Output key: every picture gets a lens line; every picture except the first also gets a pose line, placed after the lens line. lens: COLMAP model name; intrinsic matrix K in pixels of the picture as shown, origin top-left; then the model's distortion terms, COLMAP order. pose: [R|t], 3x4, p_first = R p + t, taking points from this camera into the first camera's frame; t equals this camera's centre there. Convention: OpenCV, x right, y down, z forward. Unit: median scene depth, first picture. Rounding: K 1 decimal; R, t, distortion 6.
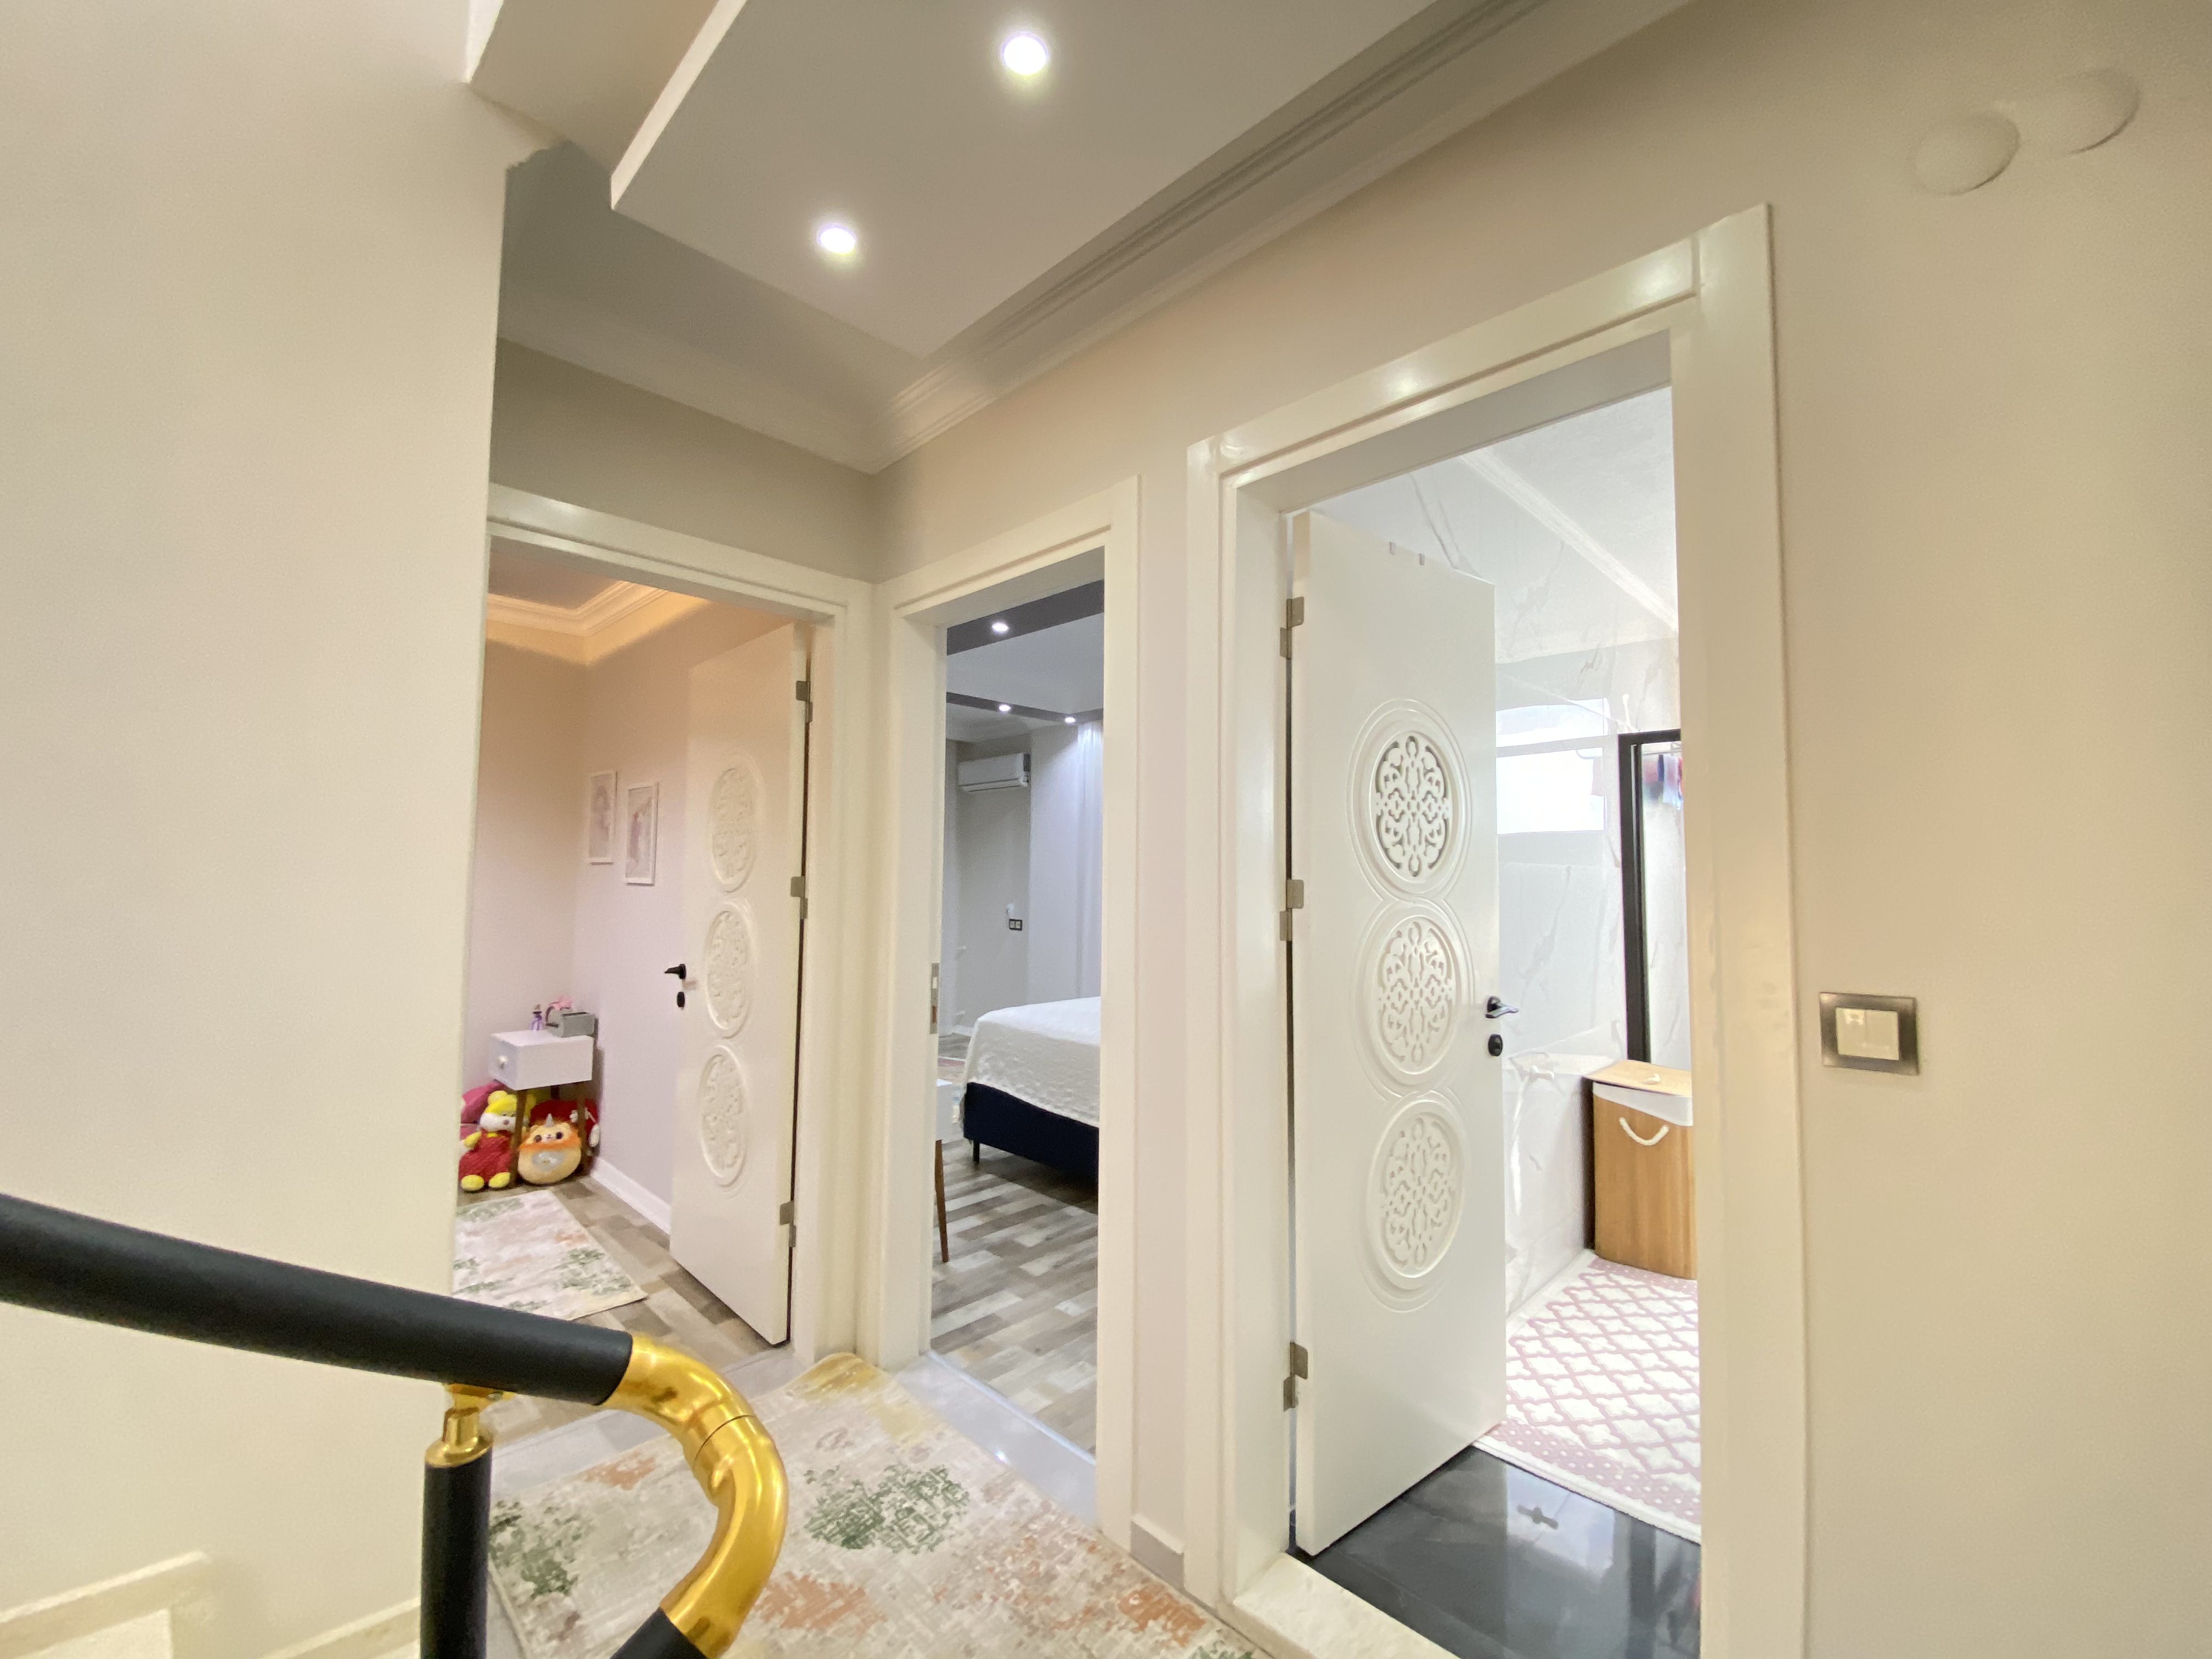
lens RADIAL K [[896.4, 0, 1092.6], [0, 896.4, 811.9], [0, 0, 1]] dist [0.011359, -0.015358]
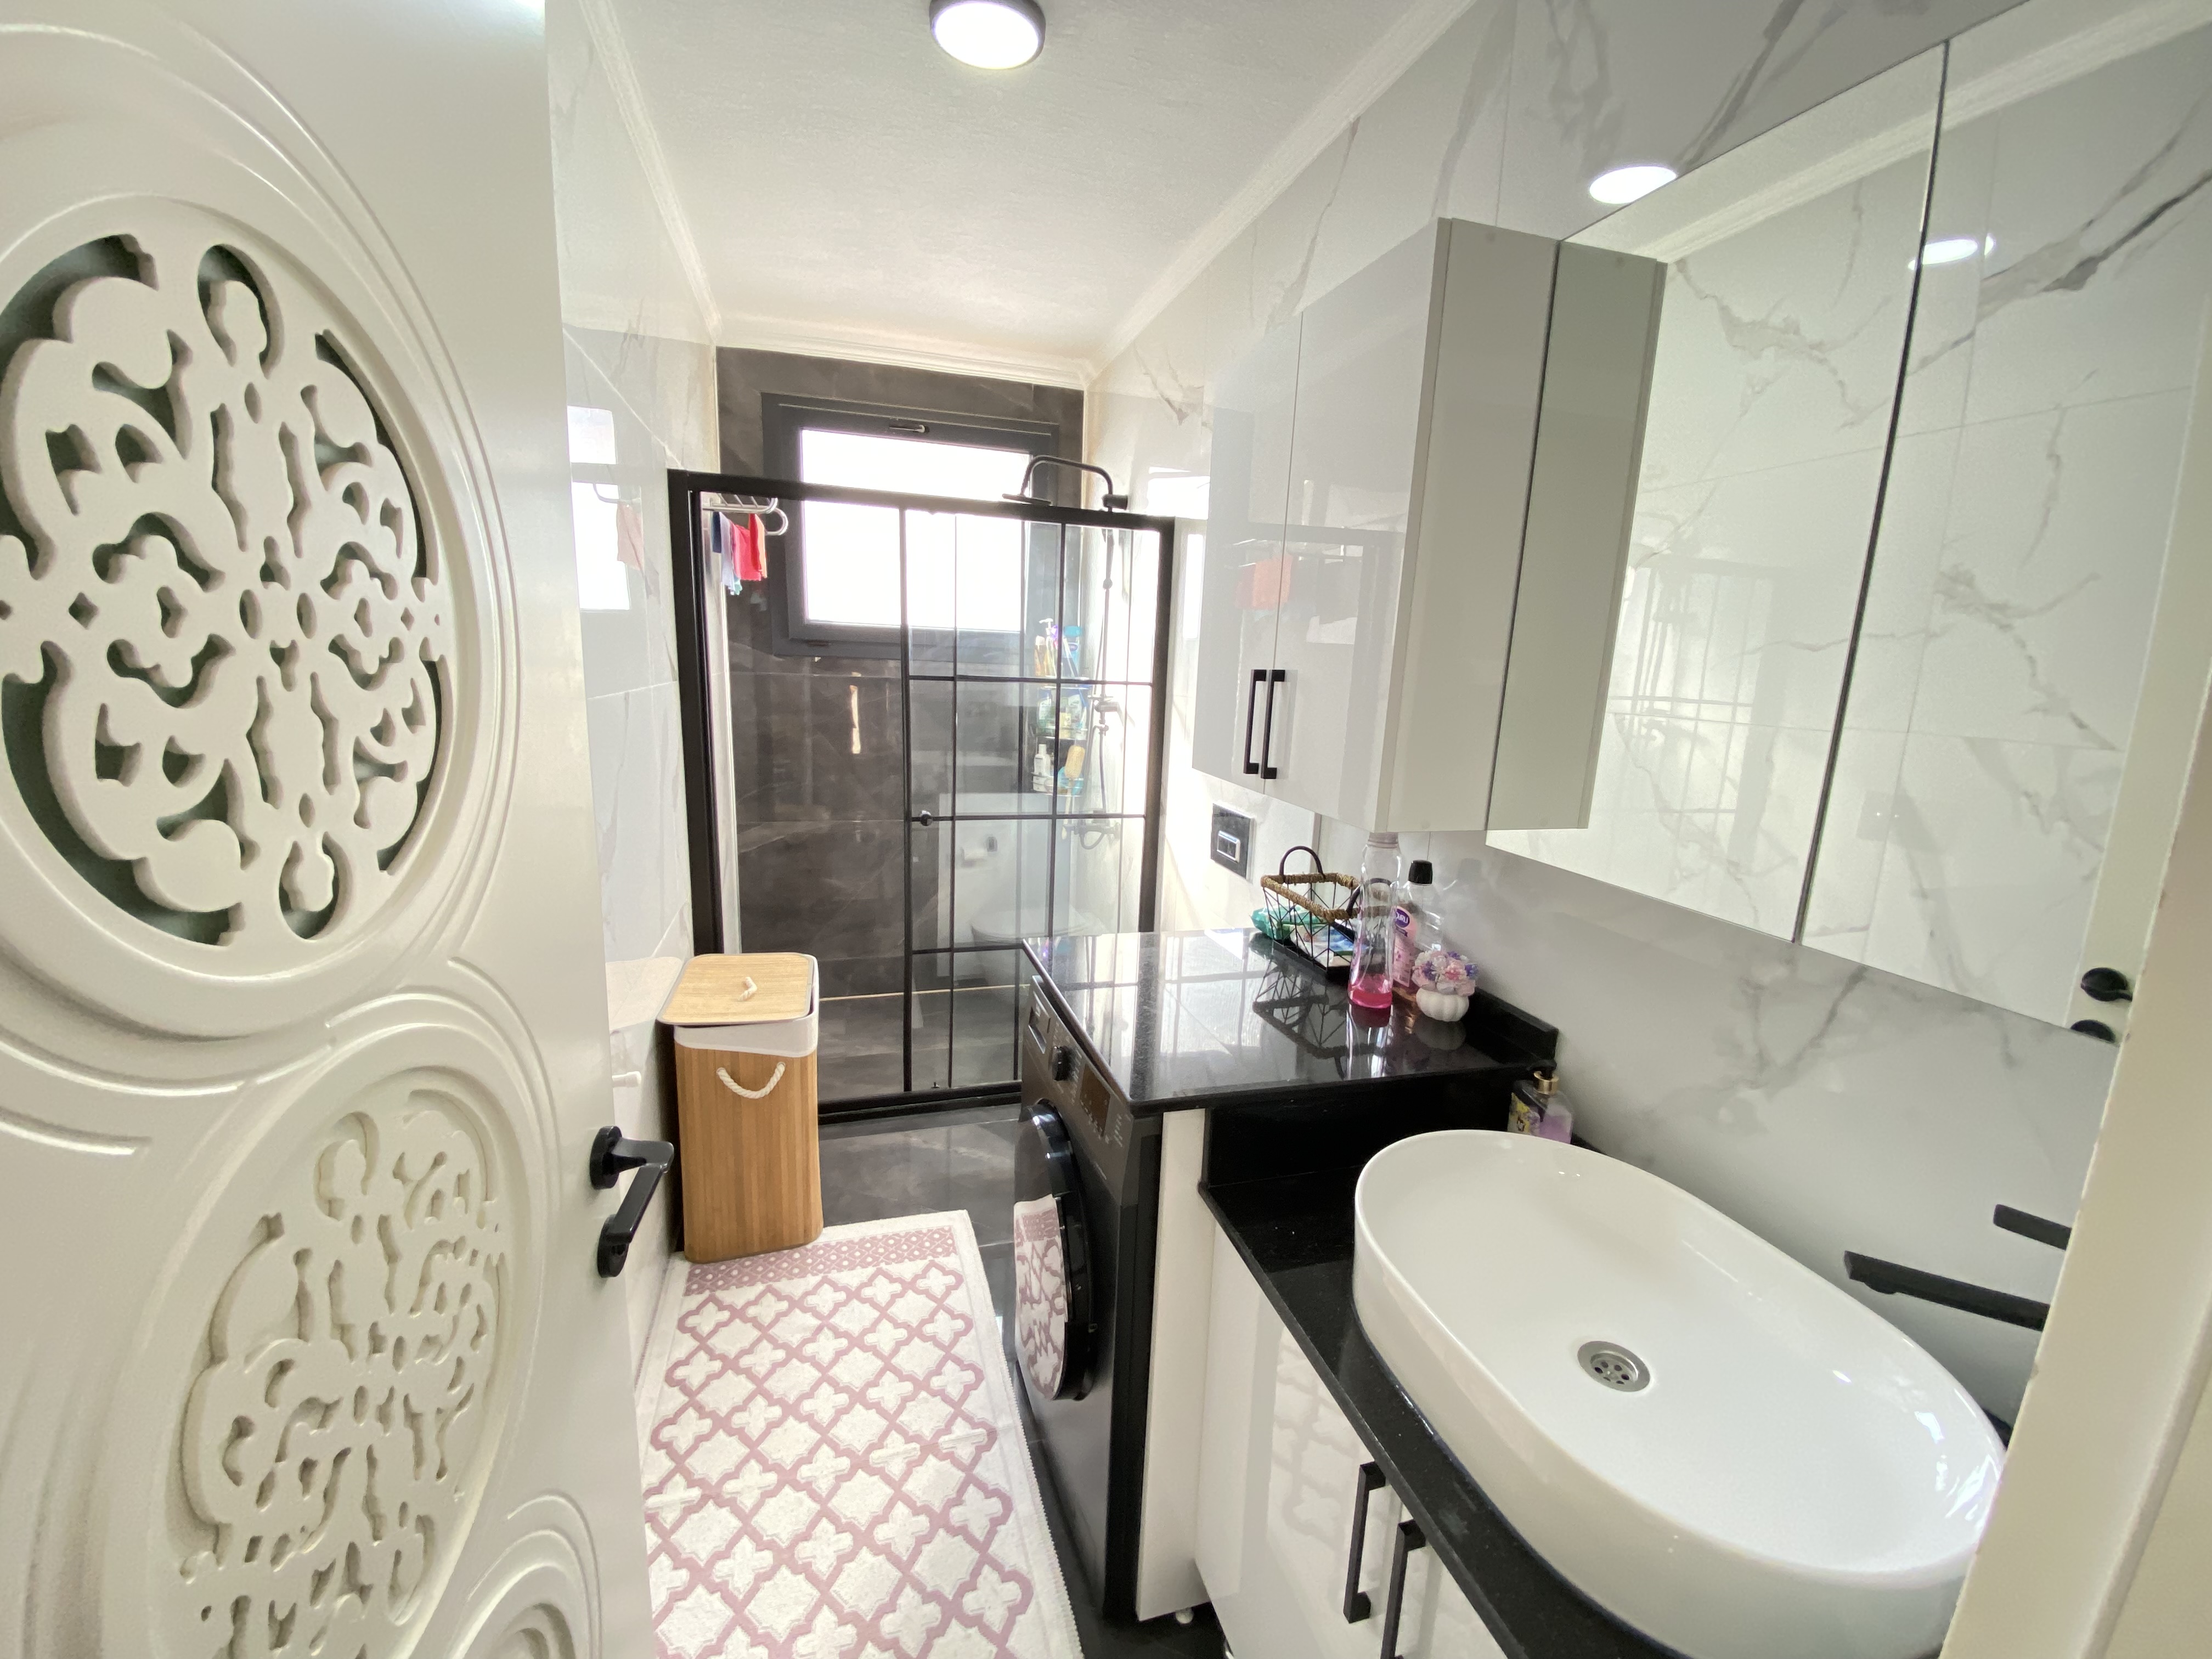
lens RADIAL K [[896.4, 0, 1106.0], [0, 896.4, 830.6], [0, 0, 1]] dist [0.011359, -0.015358]
pose [[0.475078, -0.160715, 0.865143, 0.261788], [-0.096438, 0.967748, 0.232733, -0.024987], [-0.874643, -0.193999, 0.444256, 0.730777]]
